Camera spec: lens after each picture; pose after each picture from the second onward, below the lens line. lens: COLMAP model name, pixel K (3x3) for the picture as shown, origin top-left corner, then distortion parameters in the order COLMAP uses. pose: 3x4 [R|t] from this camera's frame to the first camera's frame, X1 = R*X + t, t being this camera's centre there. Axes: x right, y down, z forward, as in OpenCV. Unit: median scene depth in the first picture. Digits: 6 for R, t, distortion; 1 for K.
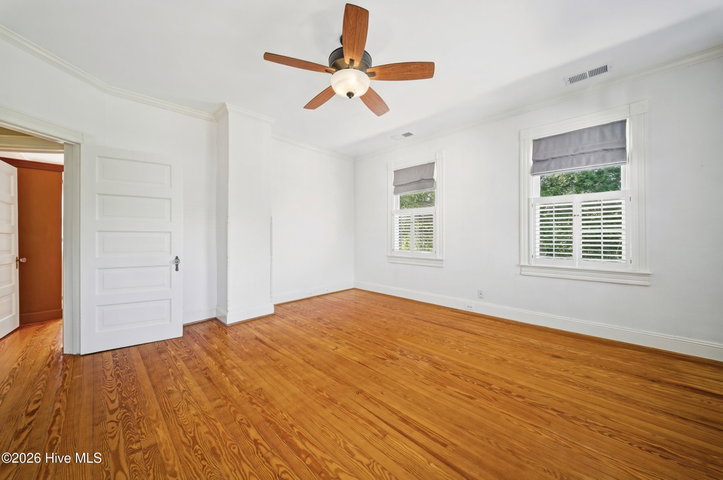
lens RADIAL K [[252.6, 0, 360.5], [0, 252.6, 239.0], [0, 0, 1]] dist [0.010444, -0.005576]
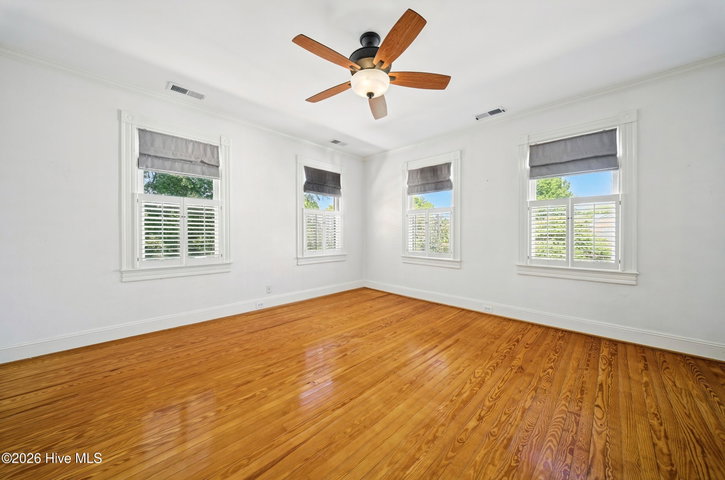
lens RADIAL K [[253.3, 0, 361.5], [0, 253.3, 239.0], [0, 0, 1]] dist [0.010444, -0.005576]
pose [[0.018196, -0.016987, 0.999690, -0.836625], [0.017116, 0.999714, 0.016676, -0.012882], [-0.999688, 0.016807, 0.018482, 0.812323]]
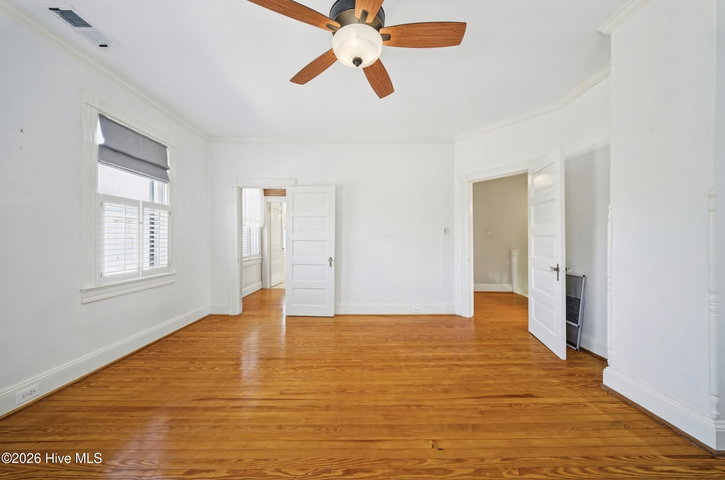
lens RADIAL K [[258.4, 0, 361.1], [0, 258.4, 236.9], [0, 0, 1]] dist [0.012486, -0.005831]
pose [[-0.724377, 0.000690, -0.689404, 0.406755], [-0.005643, 0.999960, 0.006931, -0.026313], [0.689381, 0.008911, -0.724344, 1.268886]]
